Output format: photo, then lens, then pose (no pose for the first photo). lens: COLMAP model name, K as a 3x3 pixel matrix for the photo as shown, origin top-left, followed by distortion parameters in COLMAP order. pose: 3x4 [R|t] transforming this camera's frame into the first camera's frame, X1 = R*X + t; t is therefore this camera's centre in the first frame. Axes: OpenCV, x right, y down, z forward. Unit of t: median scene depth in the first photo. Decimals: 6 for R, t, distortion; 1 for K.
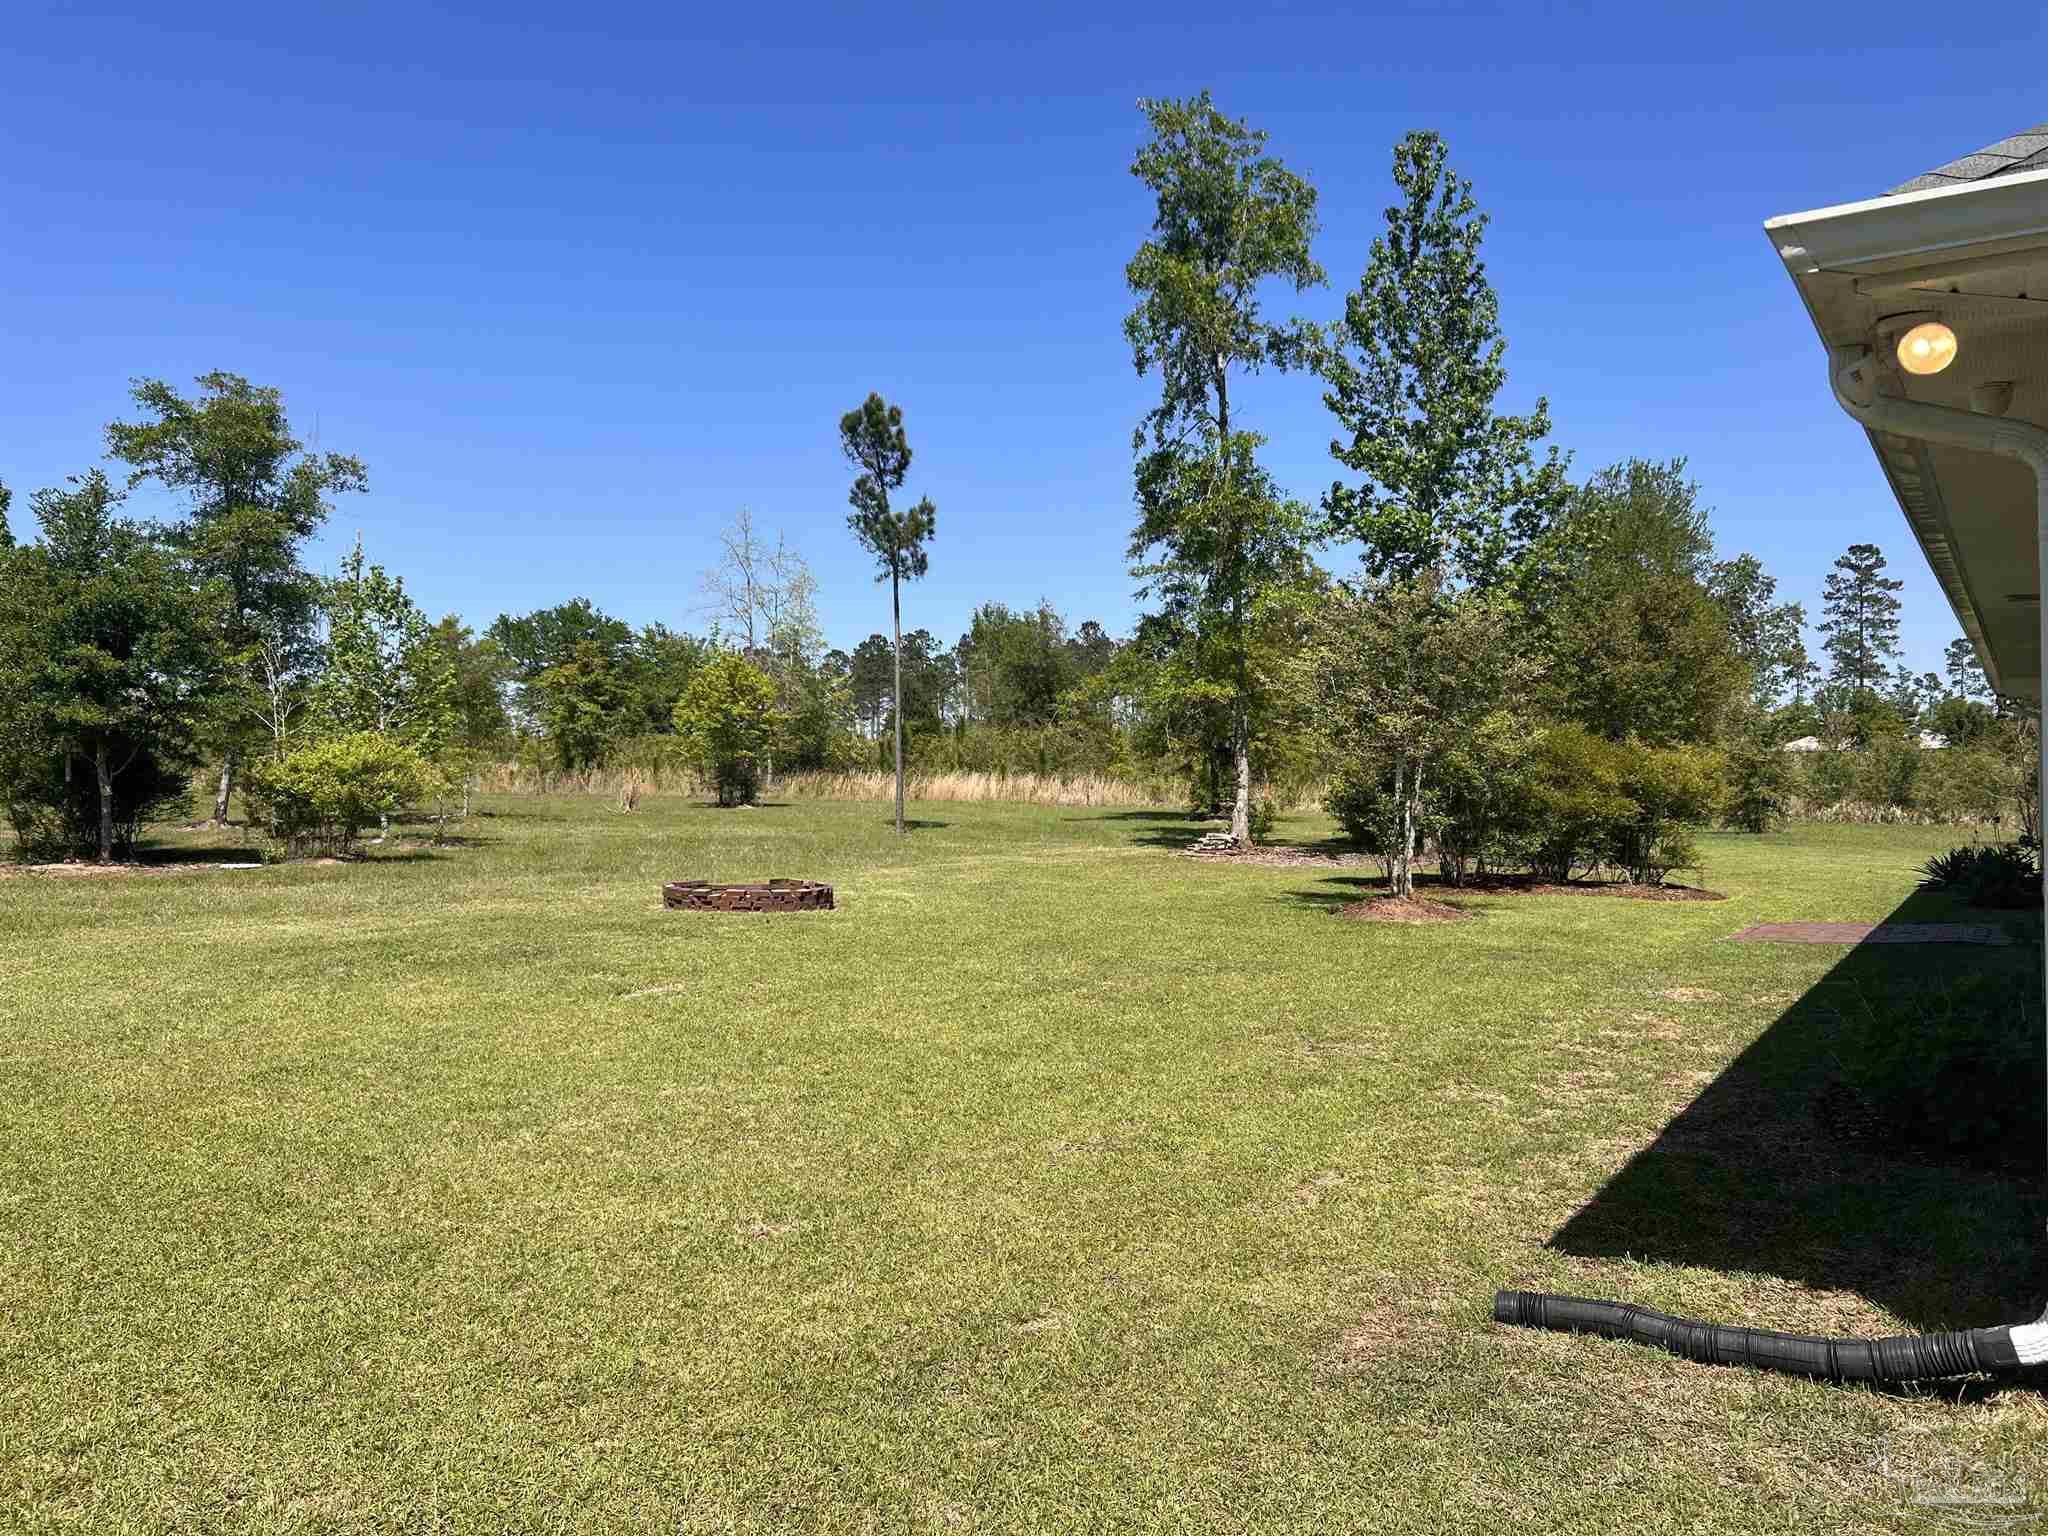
lens RADIAL K [[1542.6, 0, 1024.8], [0, 1542.6, 776.5], [0, 0, 1]] dist [0.002477, 0.000470]
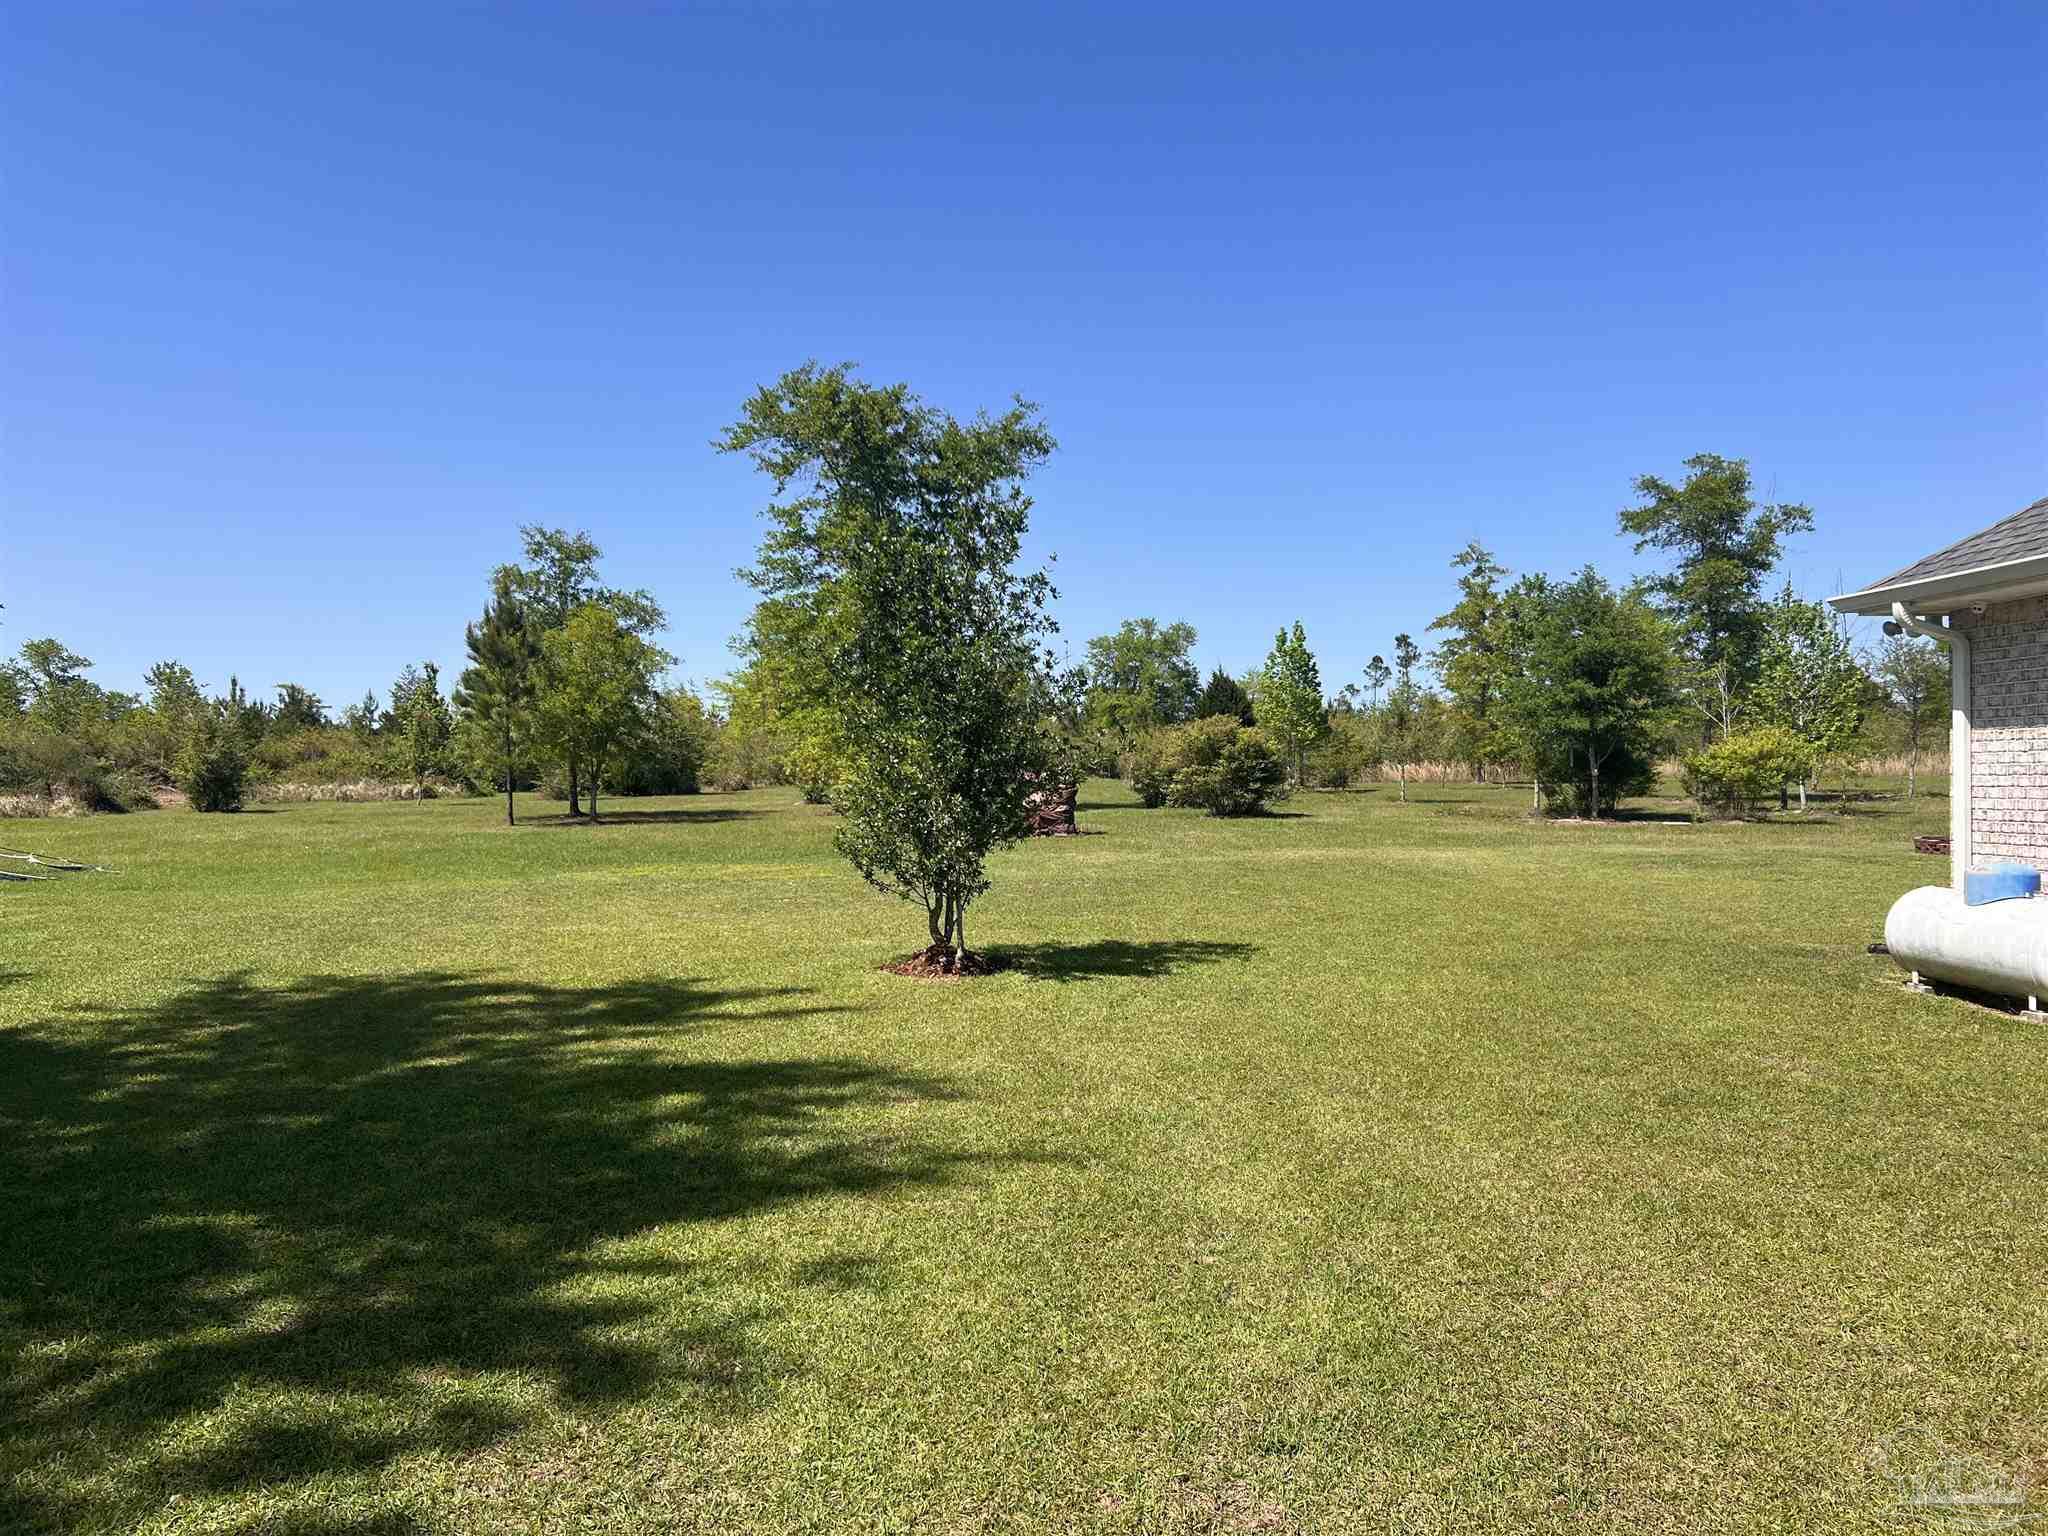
lens RADIAL K [[1575.4, 0, 1016.1], [0, 1575.4, 769.5], [0, 0, 1]] dist [-0.005291, -0.010421]
pose [[0.580218, -0.004977, -0.814446, 0.329100], [0.008249, 0.999966, -0.000234, 0.001717], [0.814420, -0.006582, 0.580239, -0.360421]]
